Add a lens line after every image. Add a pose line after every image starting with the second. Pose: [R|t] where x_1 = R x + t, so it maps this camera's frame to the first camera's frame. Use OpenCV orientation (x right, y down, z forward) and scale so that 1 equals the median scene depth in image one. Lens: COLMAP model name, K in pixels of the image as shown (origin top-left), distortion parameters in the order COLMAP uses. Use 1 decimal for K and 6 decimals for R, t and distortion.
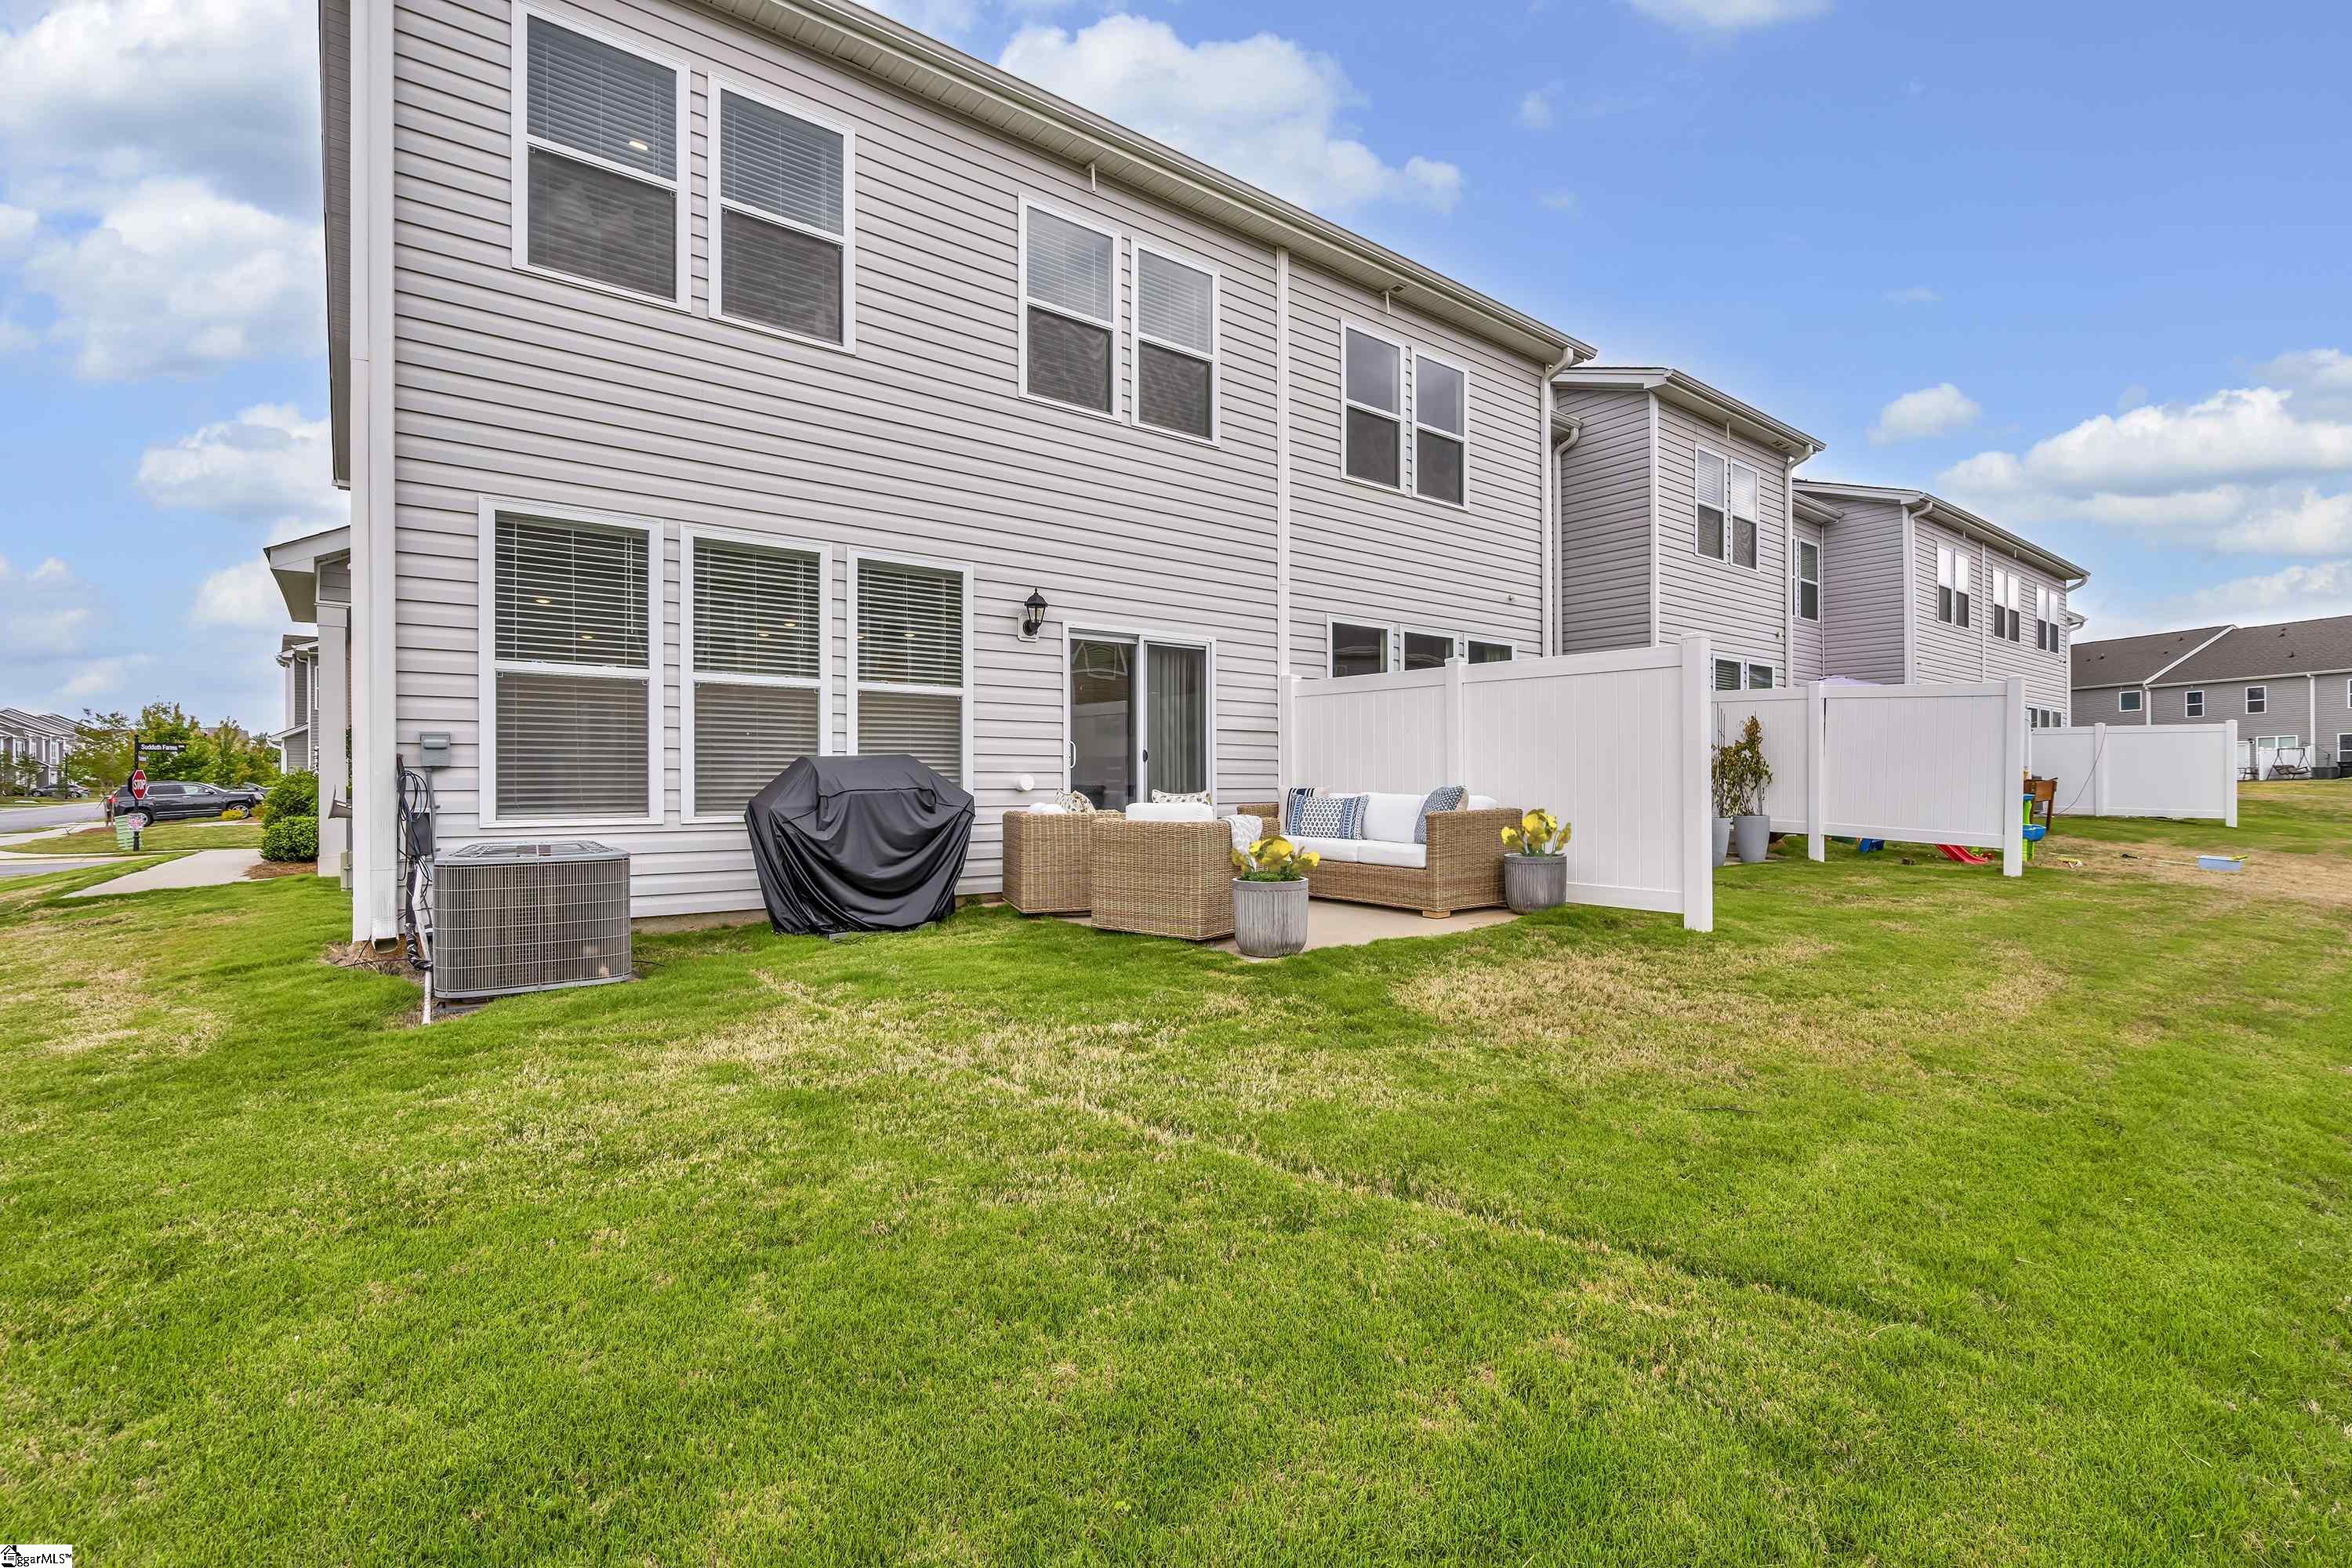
lens RADIAL K [[1045.7, 0, 1176.0], [0, 1045.7, 784.0], [0, 0, 1]] dist [0.000005, 0.000297]
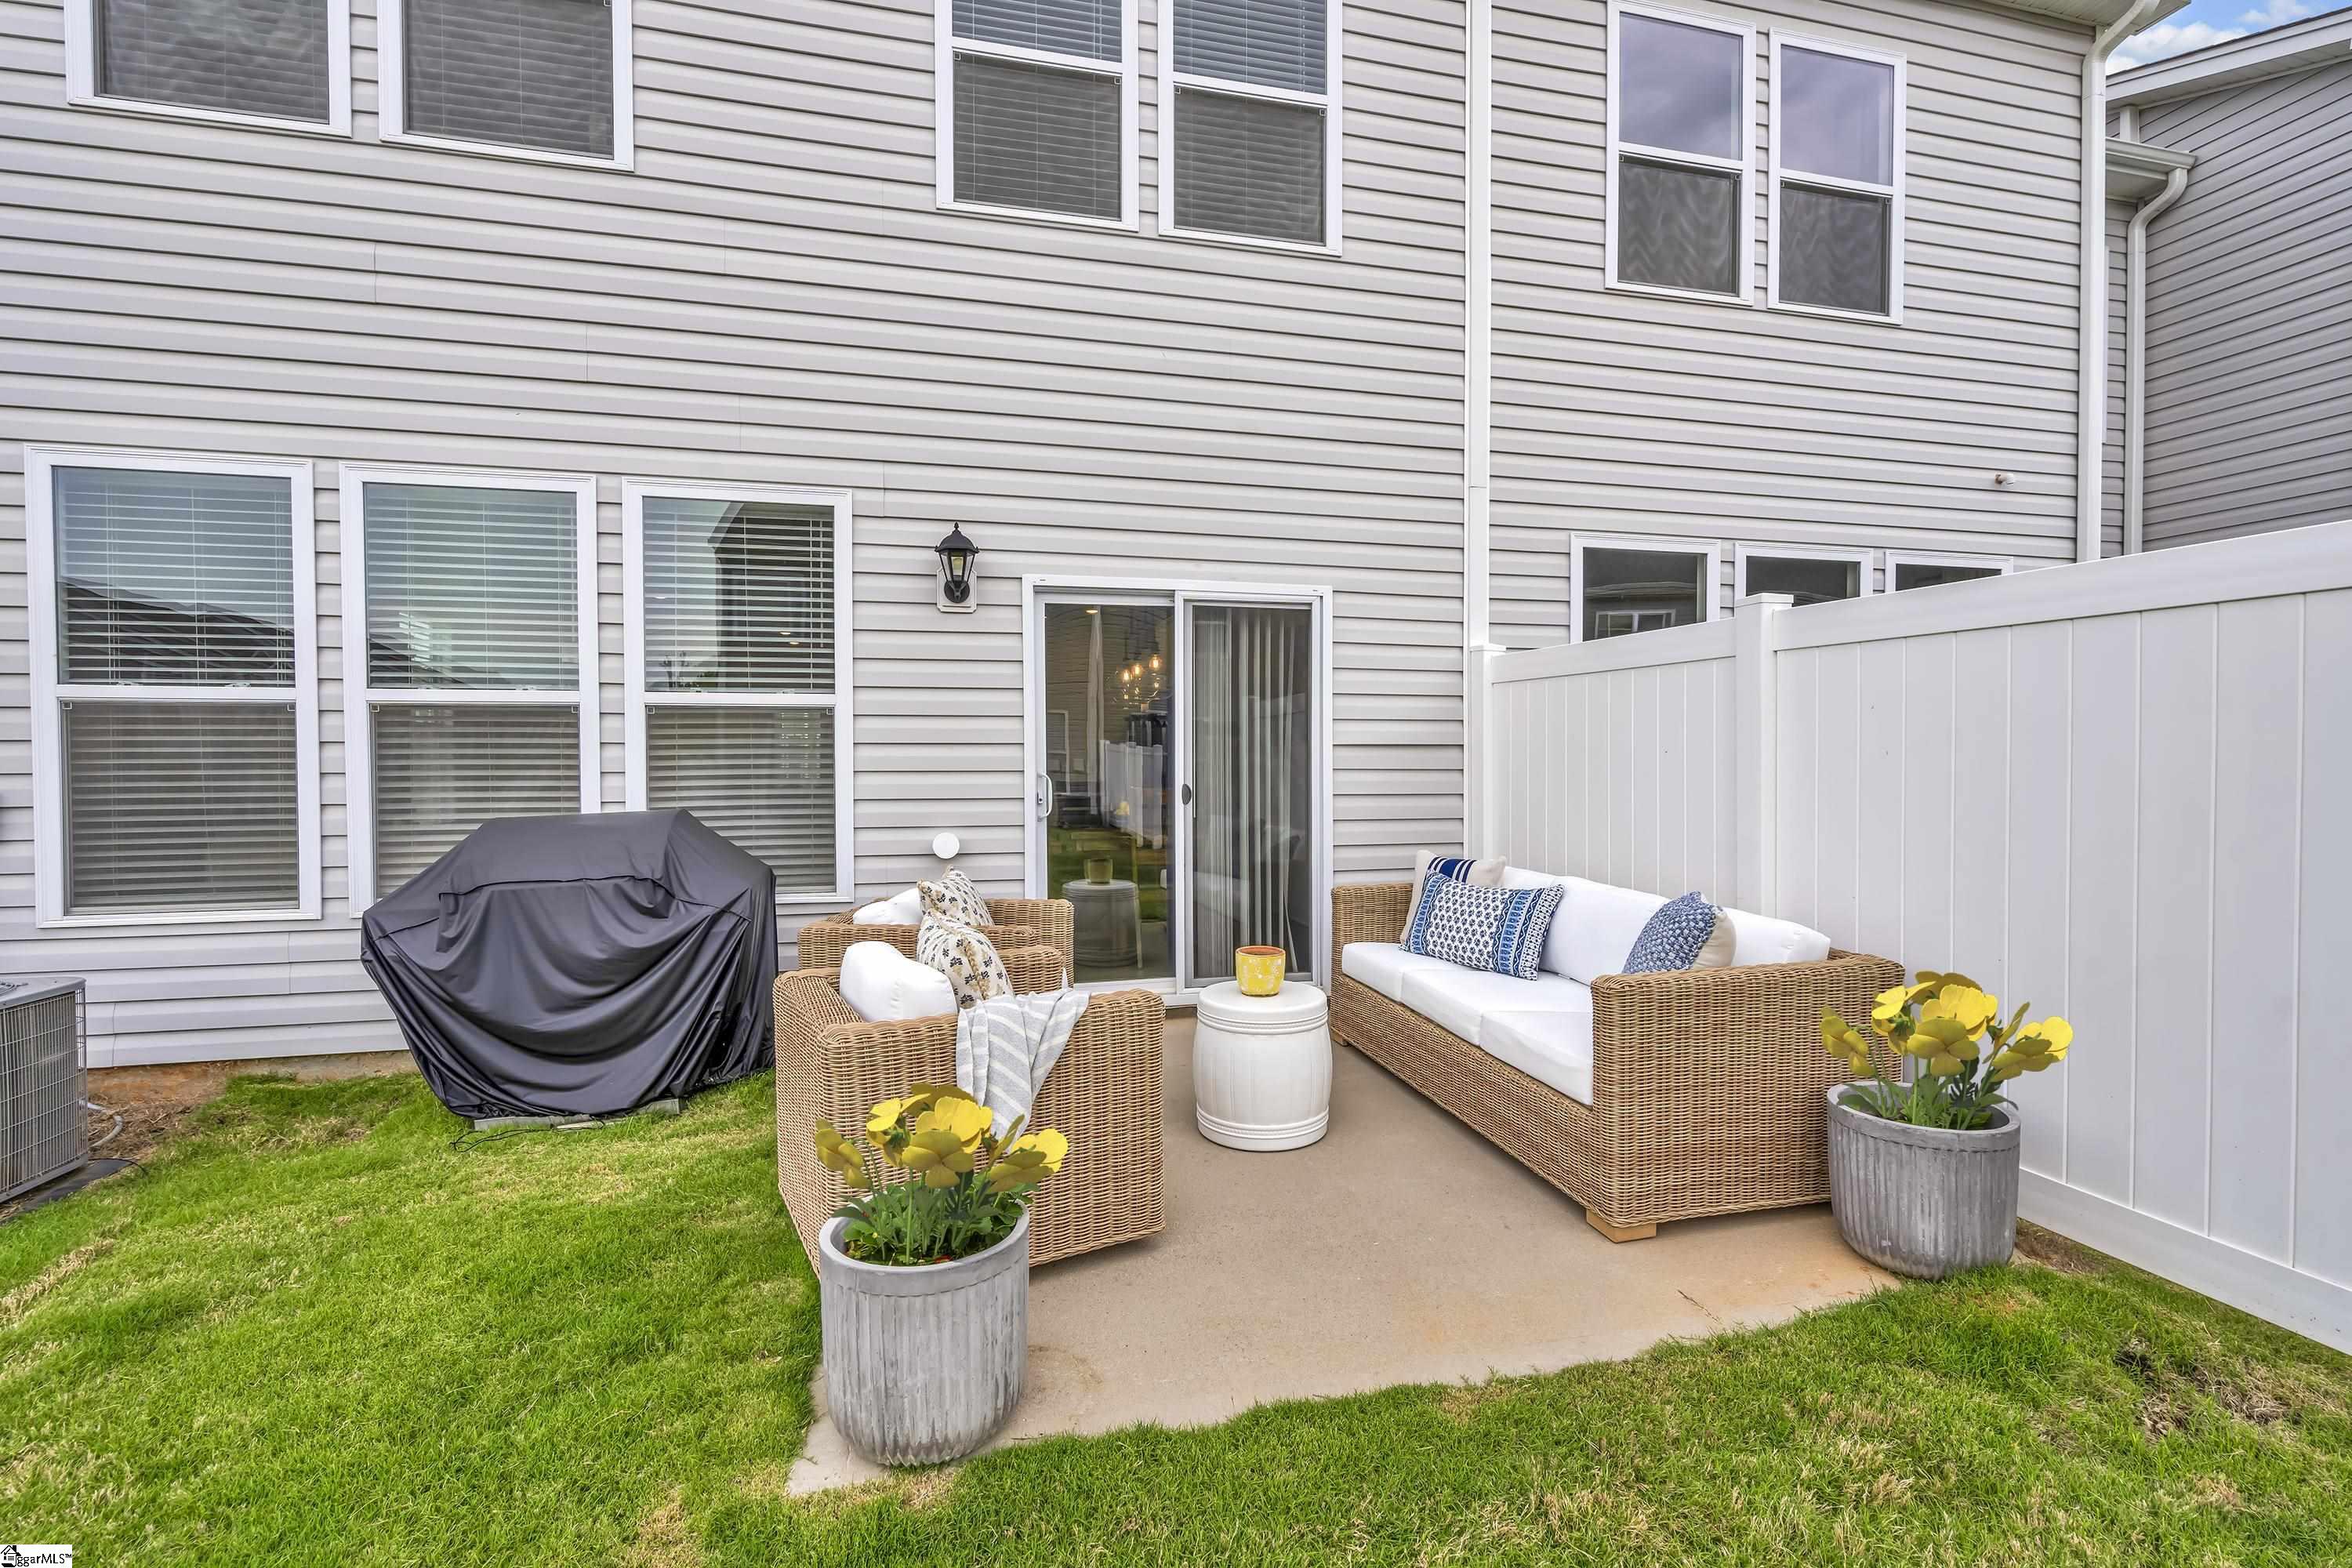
lens RADIAL K [[1045.7, 0, 1176.0], [0, 1045.7, 784.0], [0, 0, 1]] dist [0.000005, 0.000297]
pose [[0.914555, 0.008573, -0.404371, 0.213075], [0.001192, 0.999714, 0.023890, -0.048532], [0.404460, -0.022331, 0.914283, 0.469710]]
